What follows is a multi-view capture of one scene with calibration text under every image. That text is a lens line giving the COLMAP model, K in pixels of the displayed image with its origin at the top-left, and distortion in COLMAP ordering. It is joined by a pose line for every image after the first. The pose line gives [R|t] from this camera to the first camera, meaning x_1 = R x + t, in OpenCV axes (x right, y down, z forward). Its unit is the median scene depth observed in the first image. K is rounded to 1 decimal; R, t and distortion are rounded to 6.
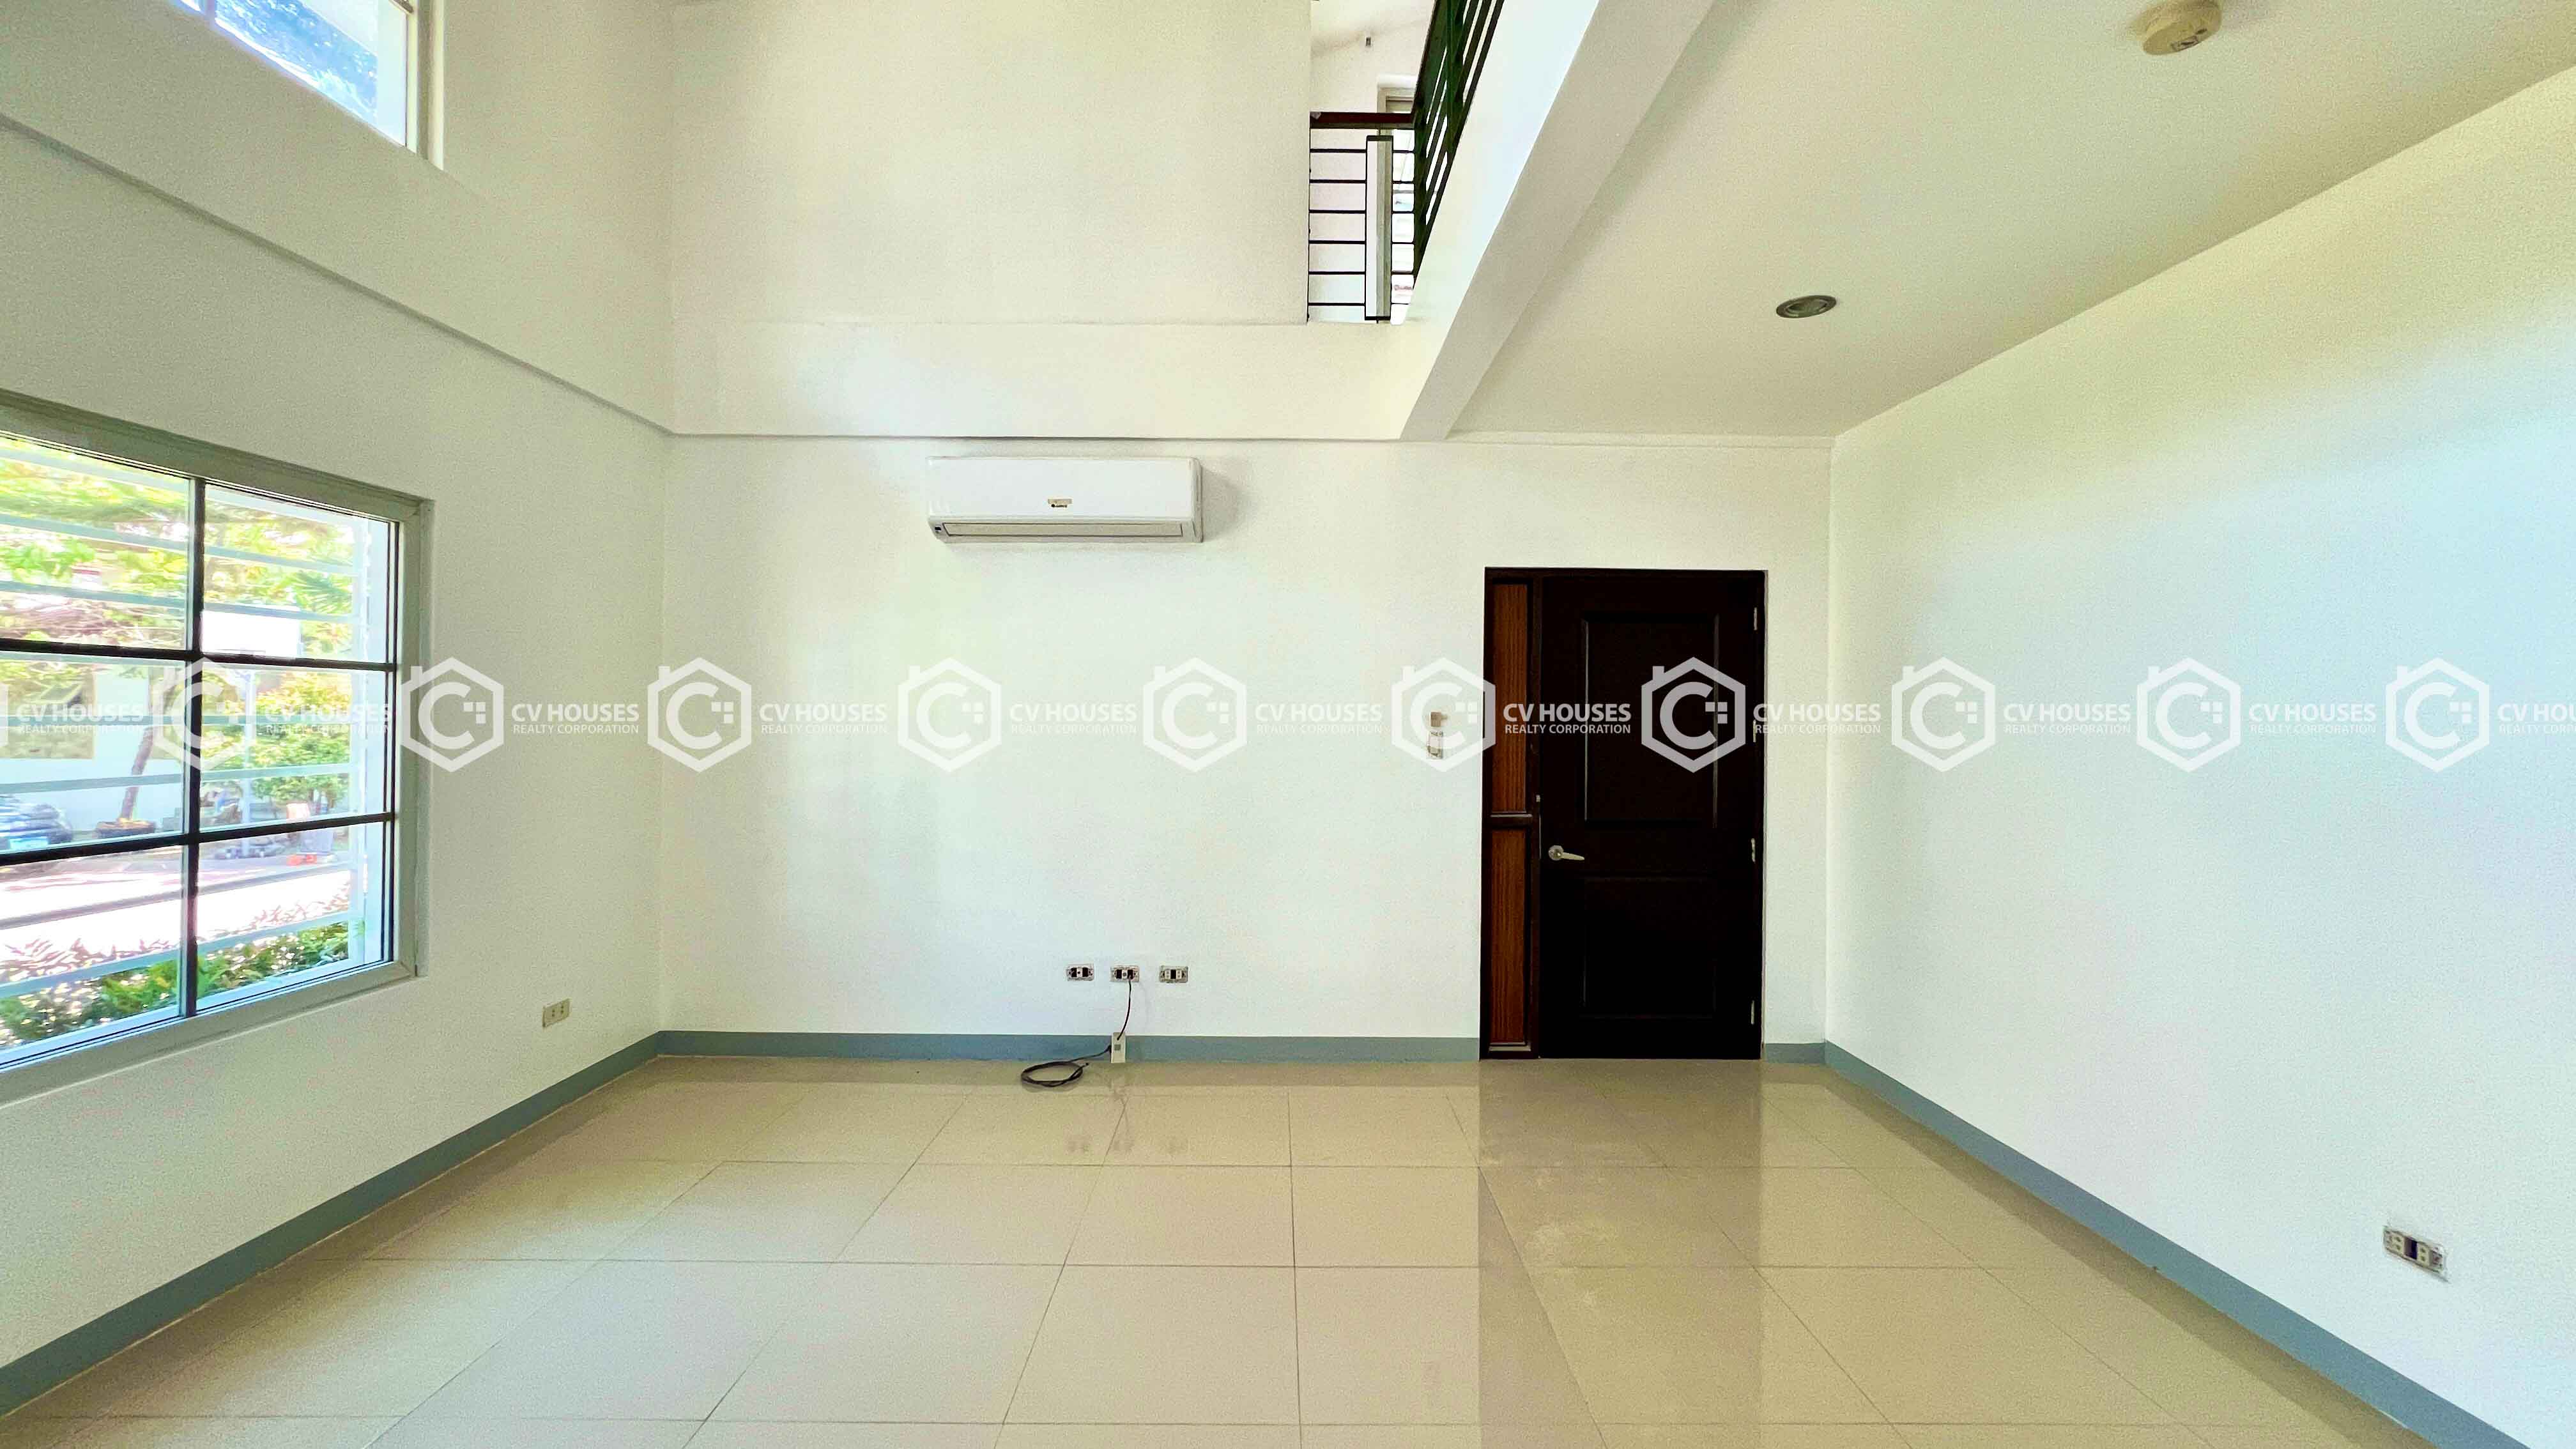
lens RADIAL K [[1035.1, 0, 1288.0], [0, 1035.1, 724.5], [0, 0, 1]] dist [0.000179, 0.000016]
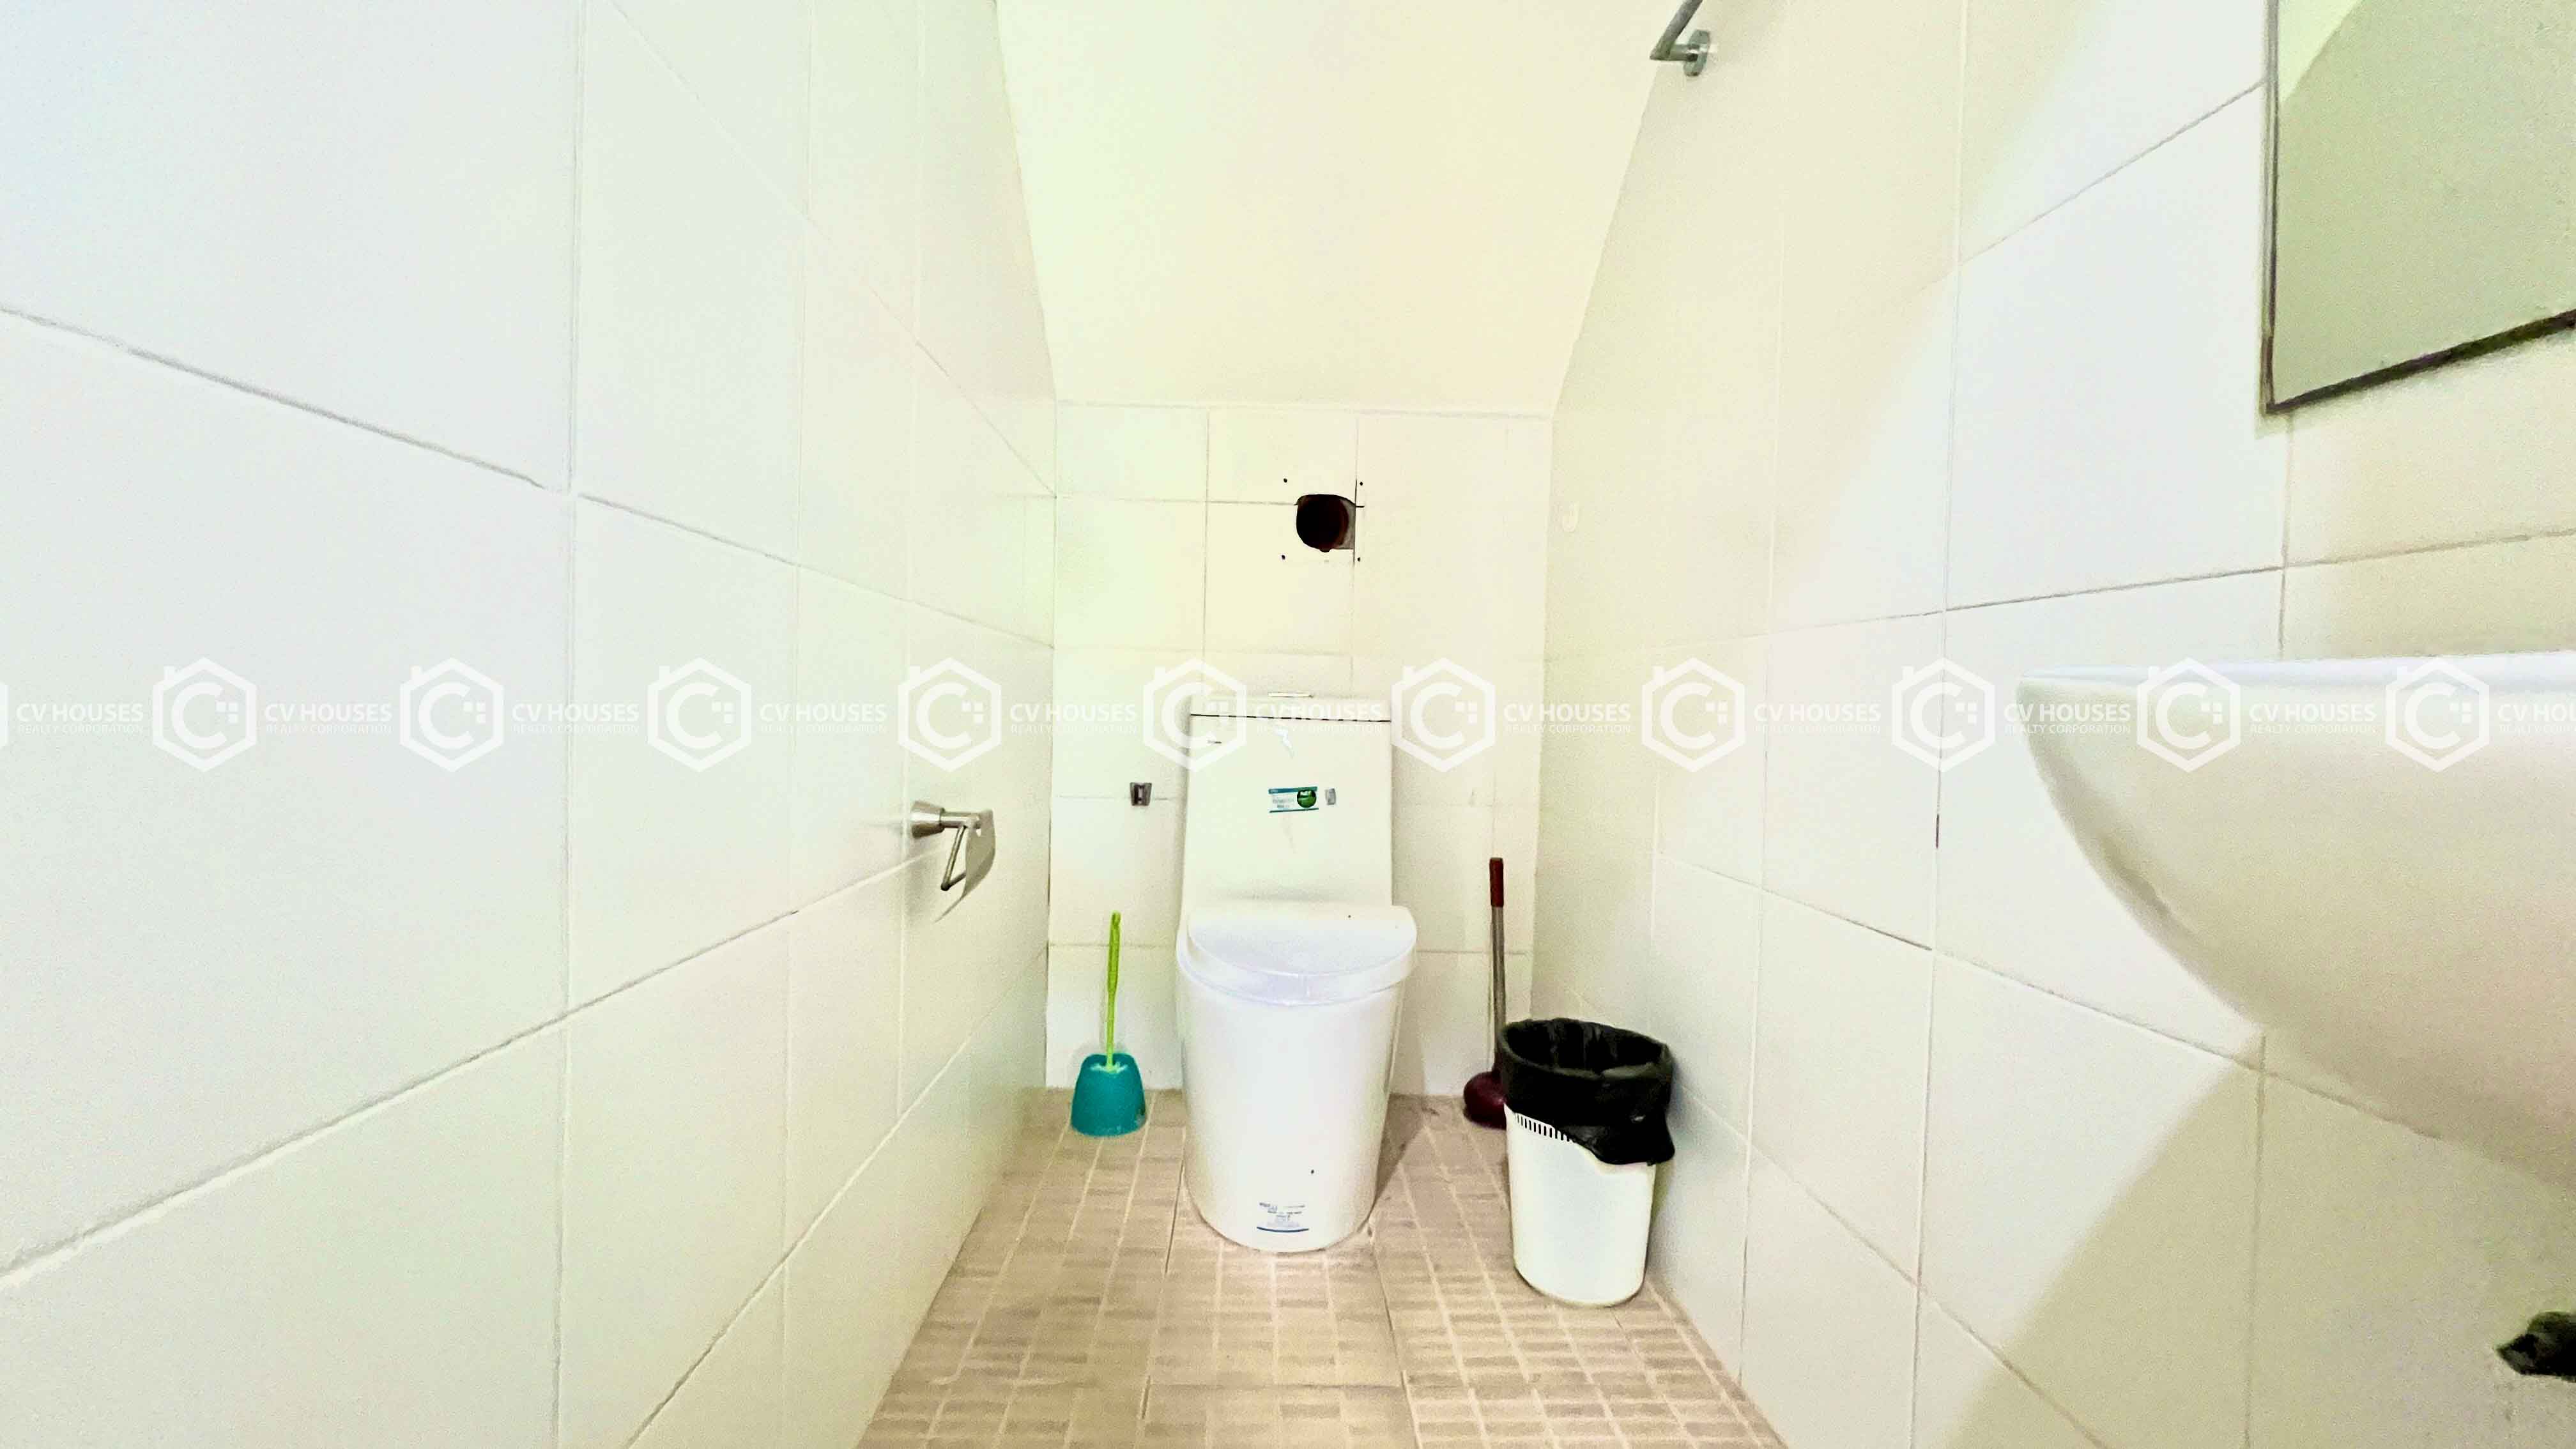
lens RADIAL K [[1033.9, 0, 1288.0], [0, 1033.9, 724.5], [0, 0, 1]] dist [0.000832, 0.000068]
pose [[0.999967, 0.000206, 0.008129, 0.942950], [-0.000207, 1.000000, 0.000080, -0.000299], [-0.008129, -0.000082, 0.999967, -0.003713]]
